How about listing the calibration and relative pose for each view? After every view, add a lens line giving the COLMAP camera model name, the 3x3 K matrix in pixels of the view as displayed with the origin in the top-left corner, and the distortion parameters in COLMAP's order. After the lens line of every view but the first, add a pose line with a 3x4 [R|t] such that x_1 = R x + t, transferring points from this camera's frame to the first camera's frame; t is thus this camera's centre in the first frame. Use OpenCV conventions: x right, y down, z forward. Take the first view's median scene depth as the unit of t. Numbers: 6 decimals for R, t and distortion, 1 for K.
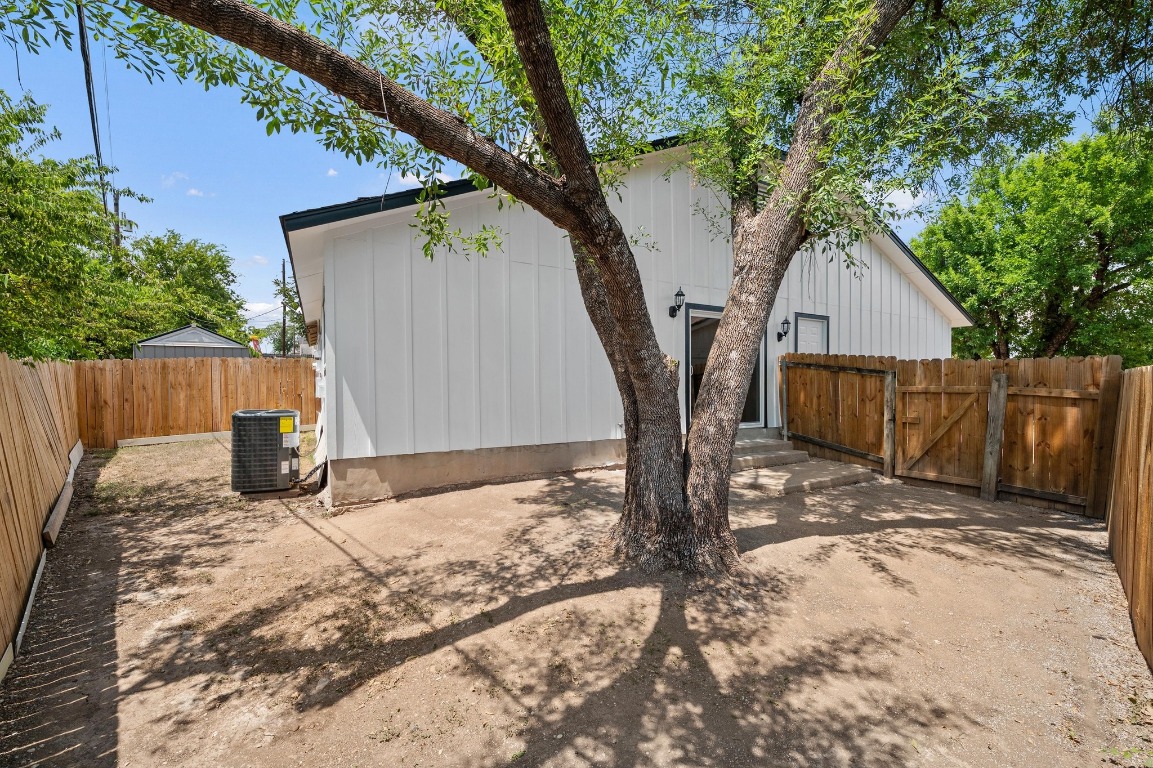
lens RADIAL K [[463.1, 0, 577.4], [0, 463.1, 386.6], [0, 0, 1]] dist [-0.008410, 0.001150]
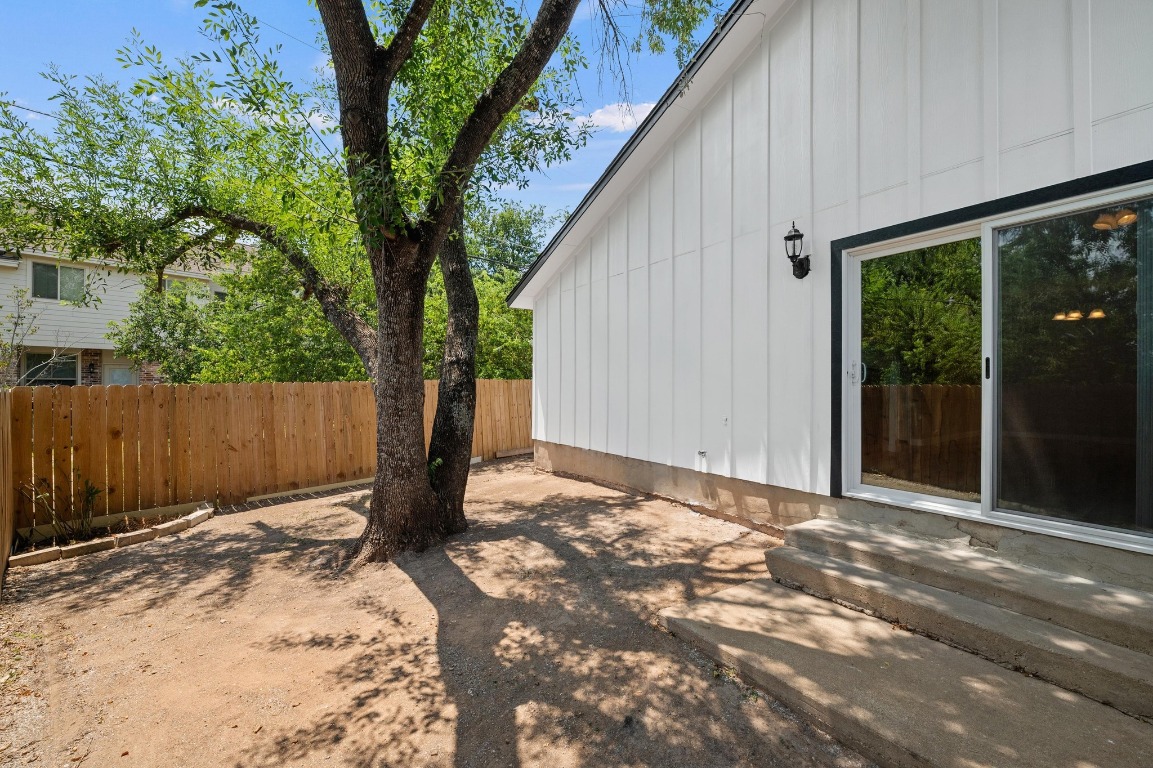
lens RADIAL K [[463.1, 0, 577.4], [0, 463.1, 386.8], [0, 0, 1]] dist [-0.008410, 0.001150]
pose [[0.080866, 0.001283, -0.996724, 1.264435], [-0.011555, 0.999933, 0.000349, -0.030248], [0.996658, 0.011489, 0.080876, 1.182256]]
